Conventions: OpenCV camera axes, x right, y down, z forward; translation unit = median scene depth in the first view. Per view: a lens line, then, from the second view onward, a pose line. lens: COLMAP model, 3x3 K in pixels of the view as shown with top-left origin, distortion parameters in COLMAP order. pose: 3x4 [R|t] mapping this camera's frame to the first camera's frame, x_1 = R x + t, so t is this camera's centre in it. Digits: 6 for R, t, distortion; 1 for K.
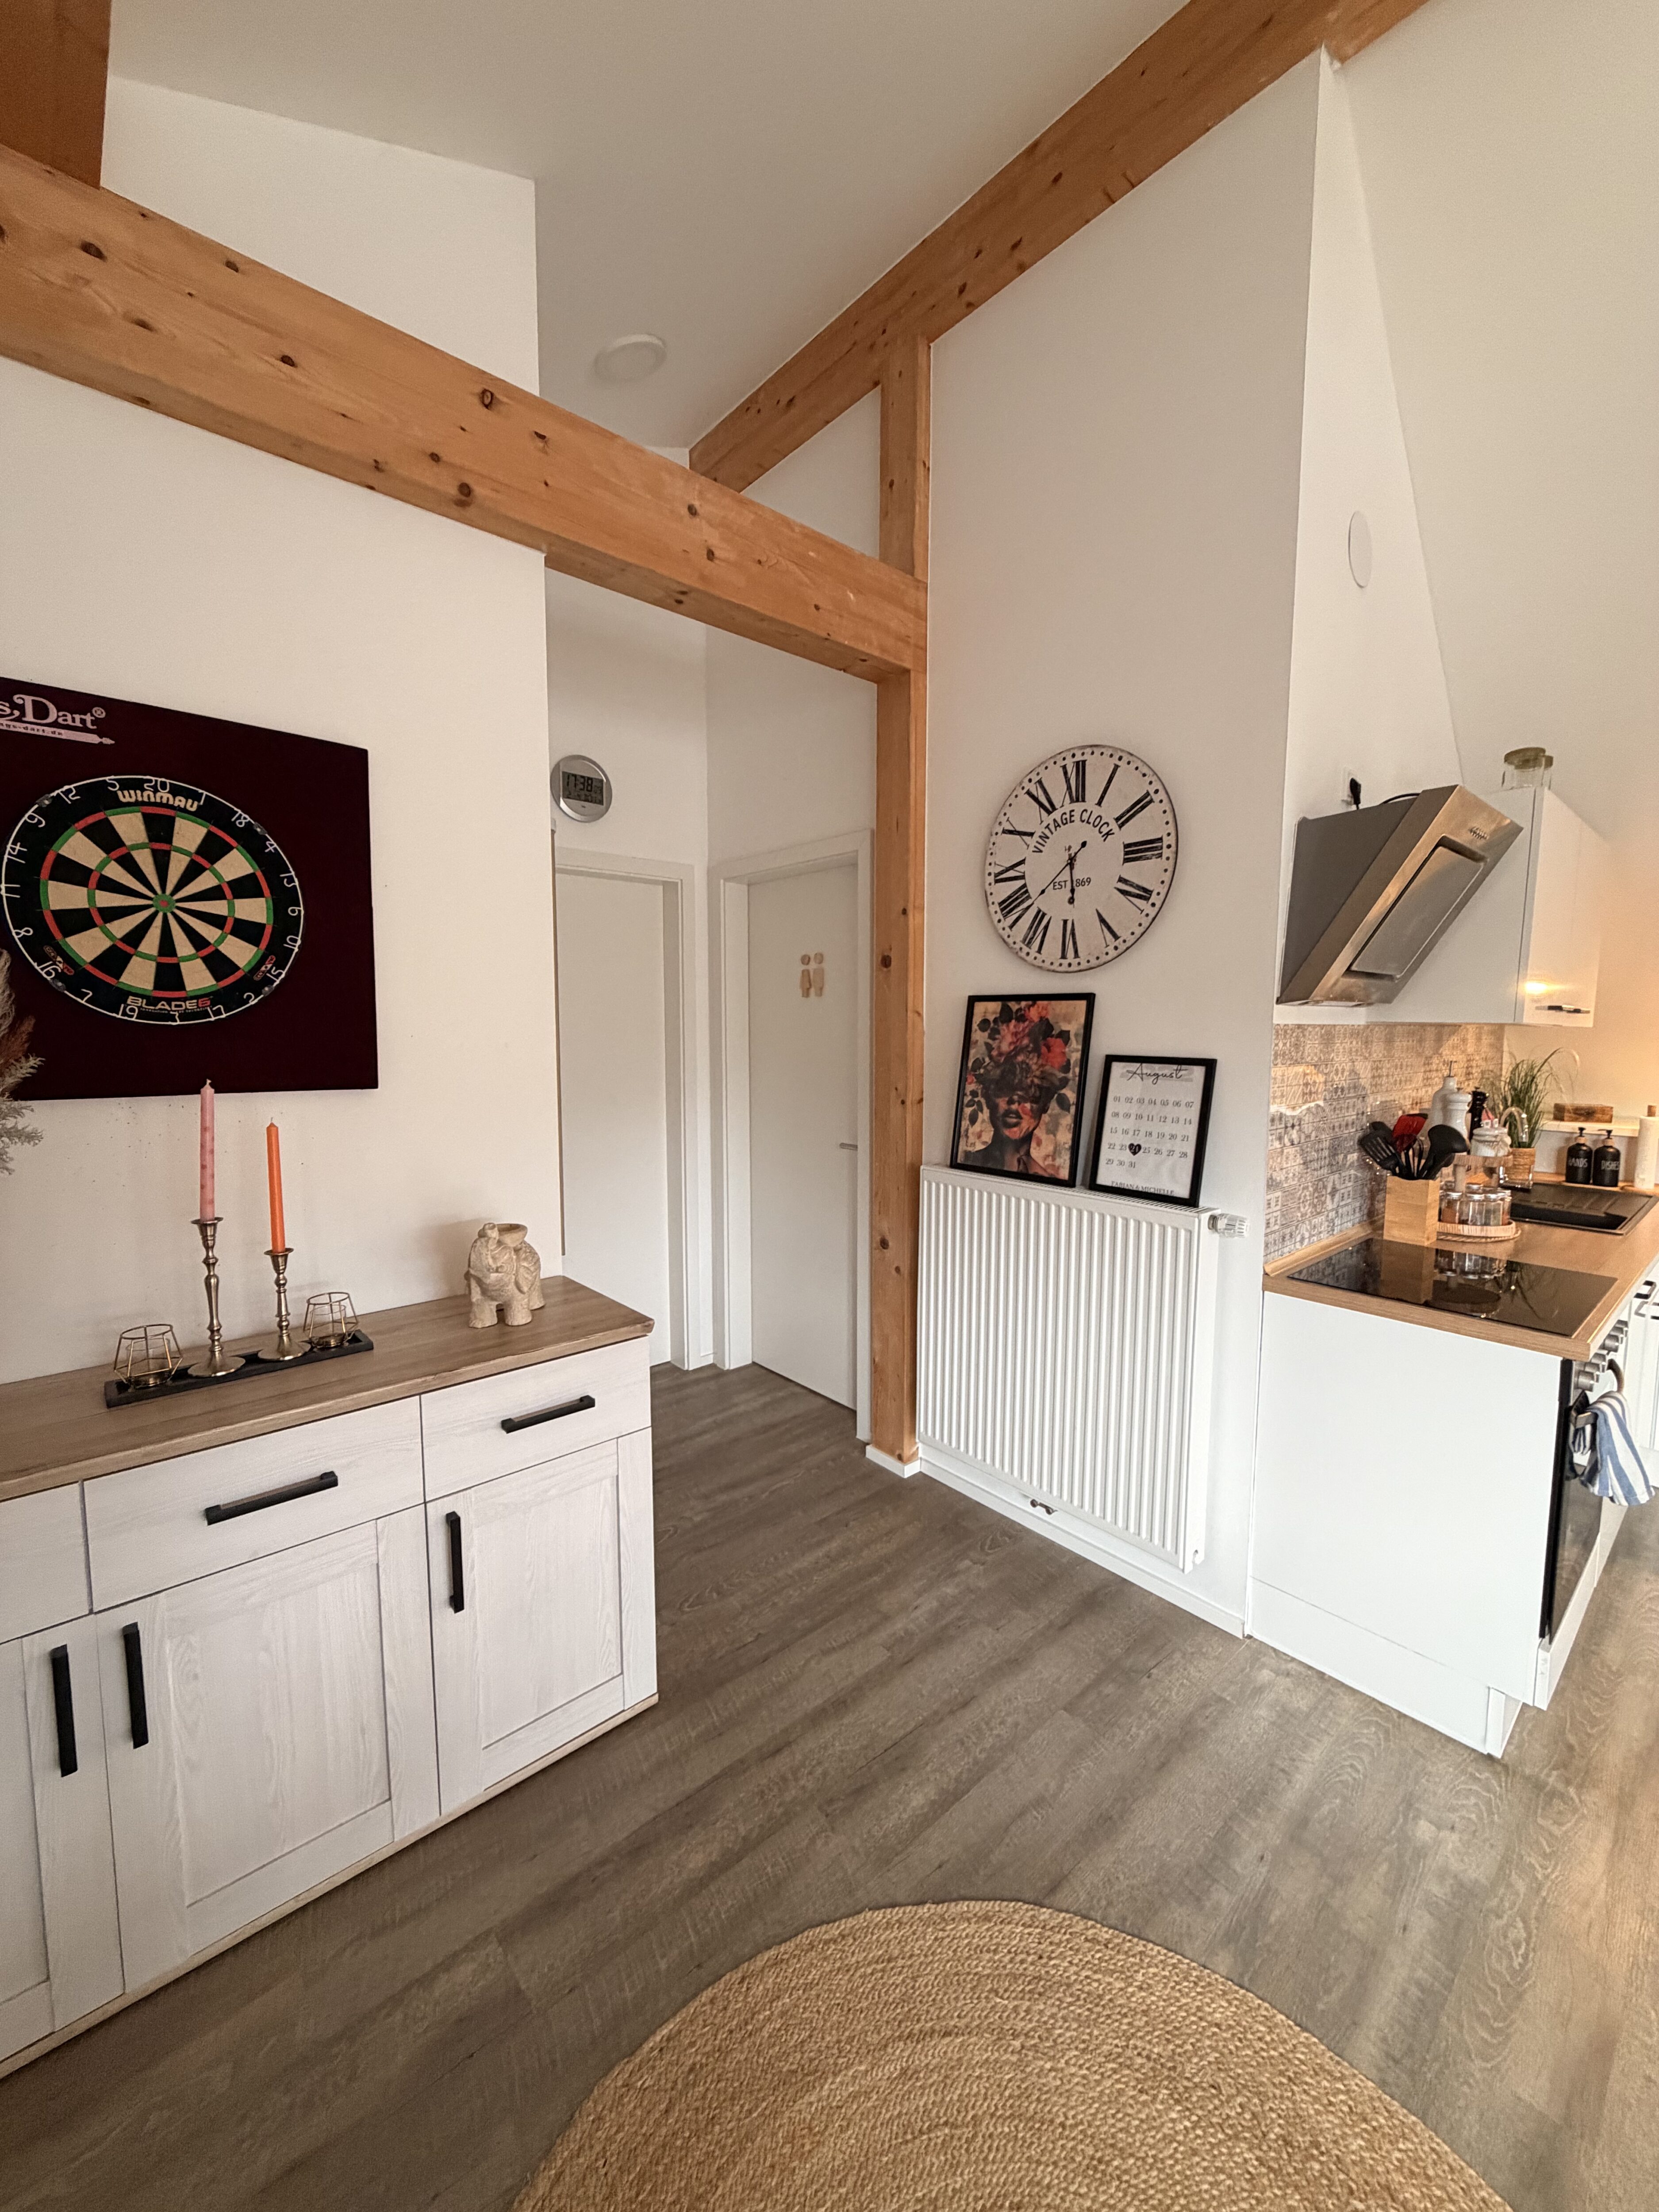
lens RADIAL K [[878.1, 0, 826.5], [0, 878.1, 1103.2], [0, 0, 1]] dist [0.000178, -0.000039]
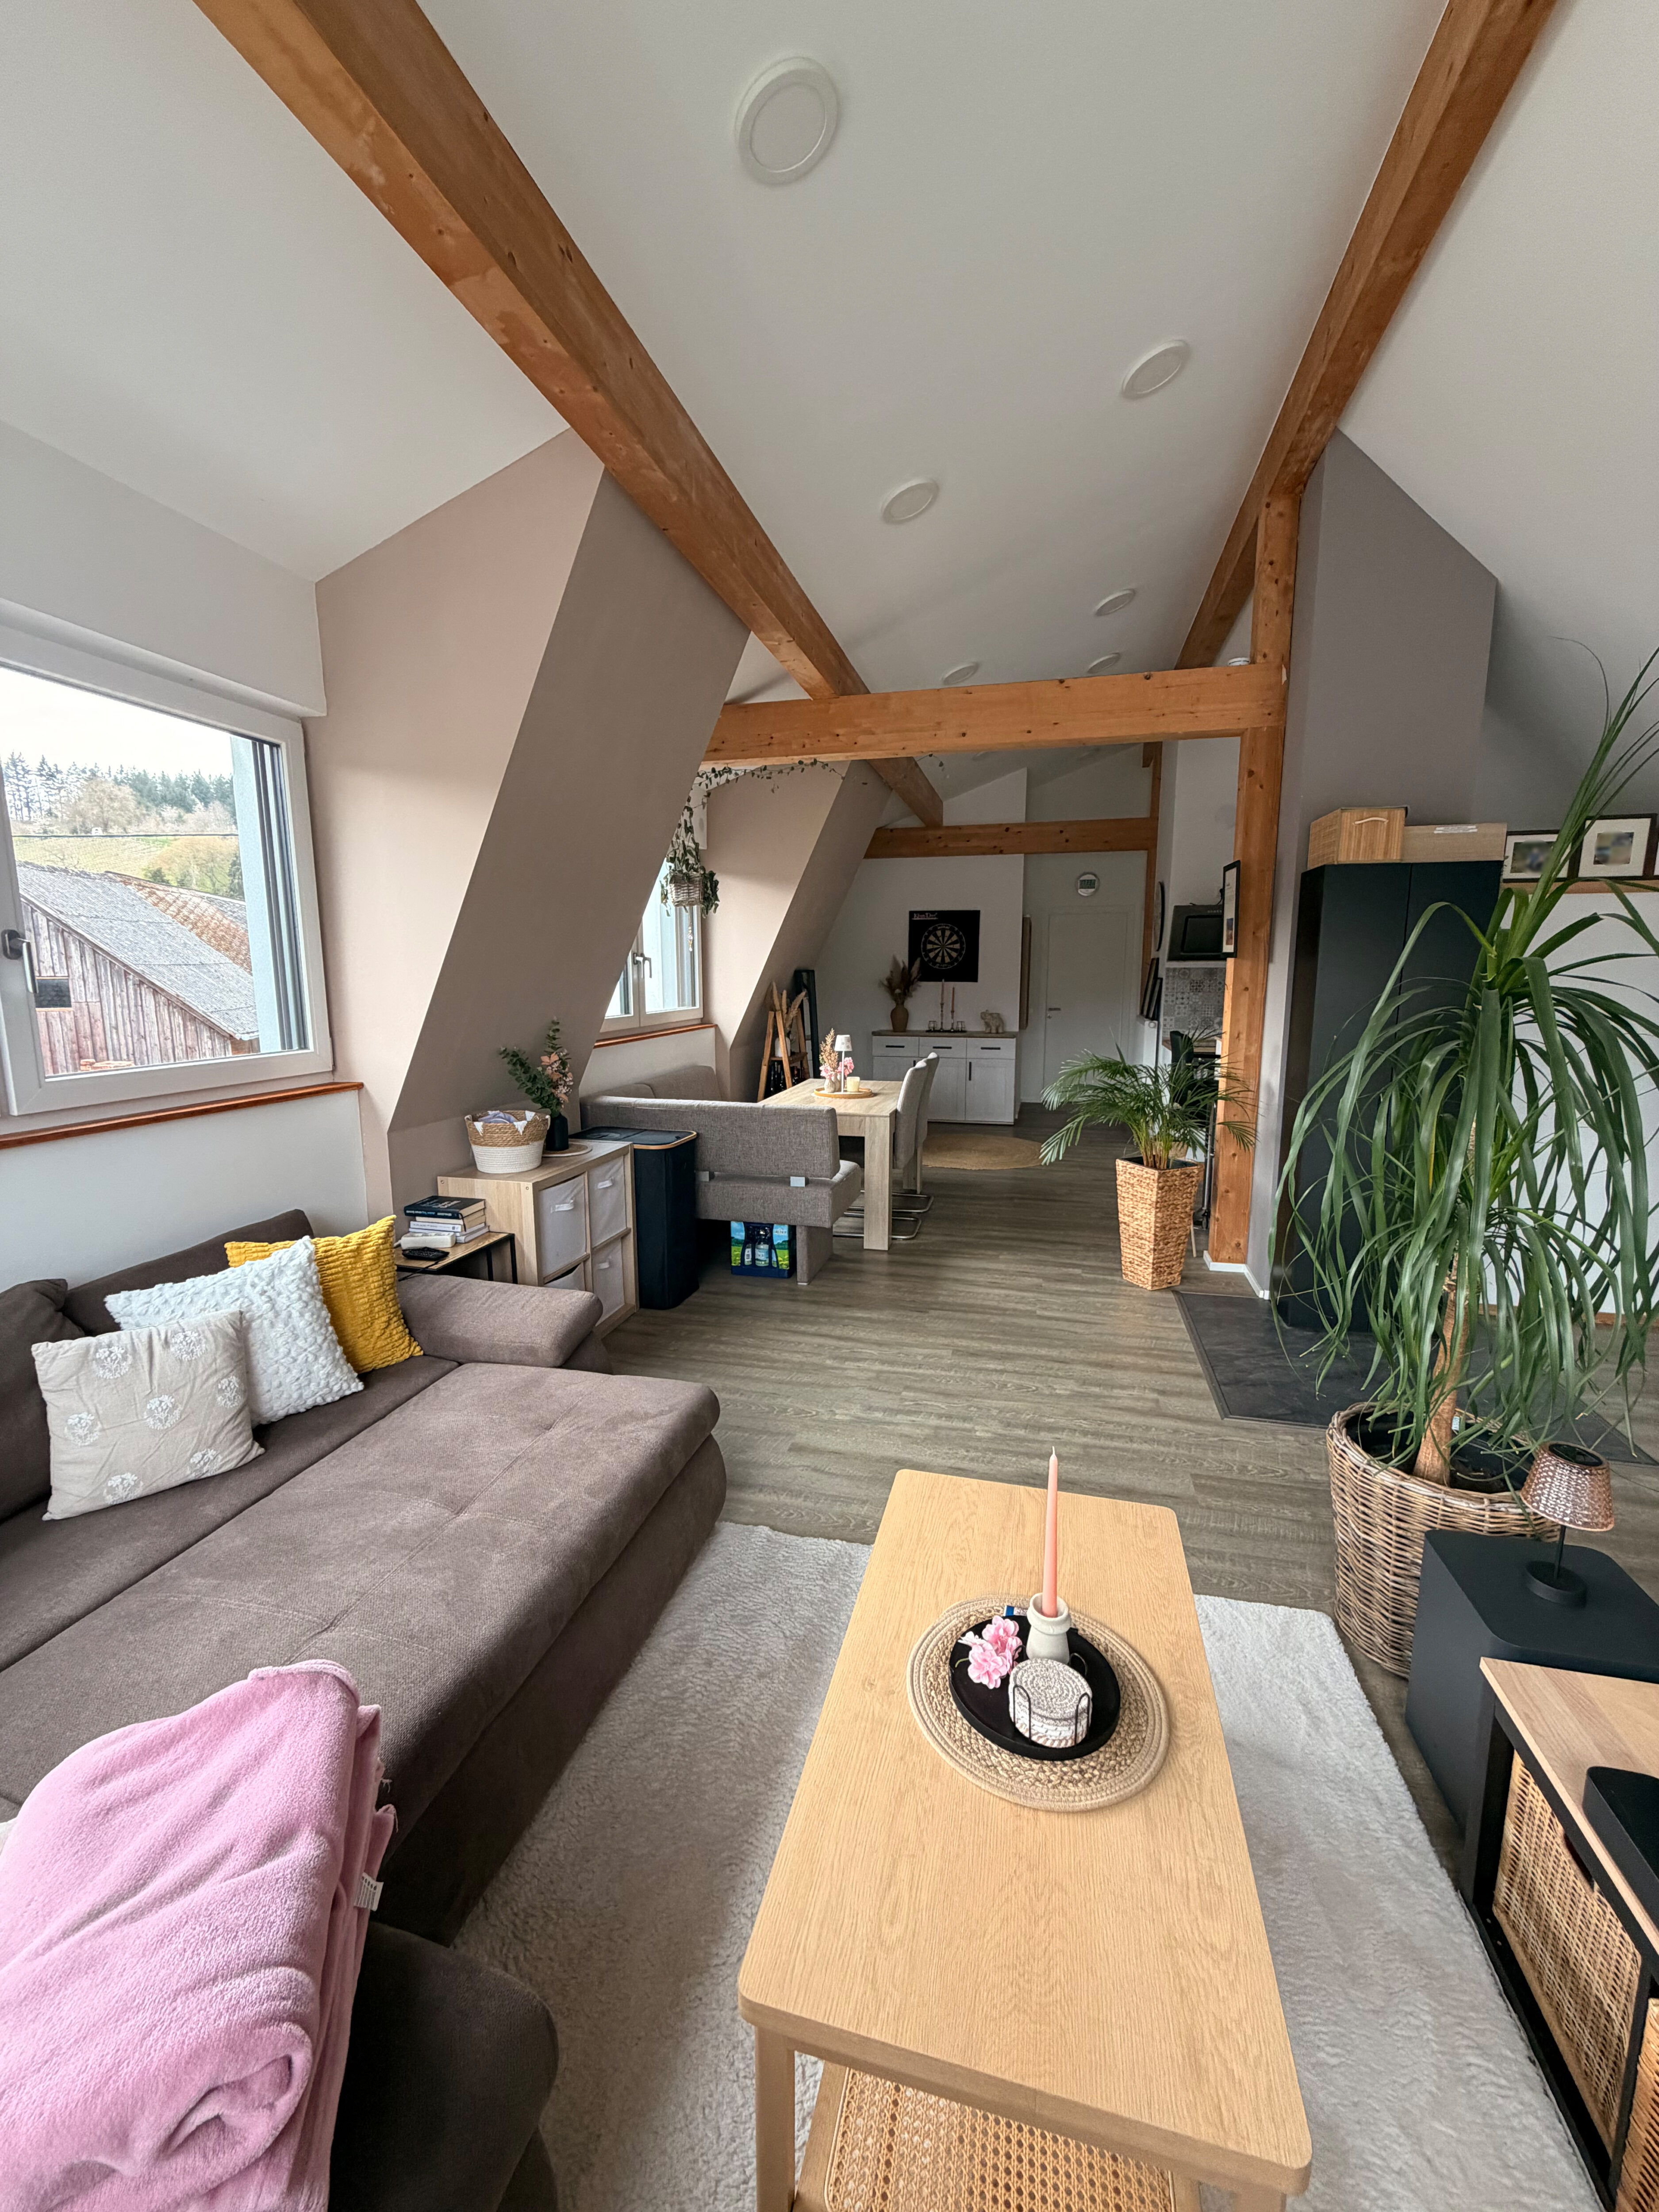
lens RADIAL K [[878.1, 0, 826.5], [0, 878.1, 1103.2], [0, 0, 1]] dist [0.000178, -0.000039]
pose [[0.566375, 0.122635, -0.814972, 2.392844], [-0.070257, 0.992452, 0.100516, 0.171527], [0.821147, 0.000327, 0.570716, -1.907422]]
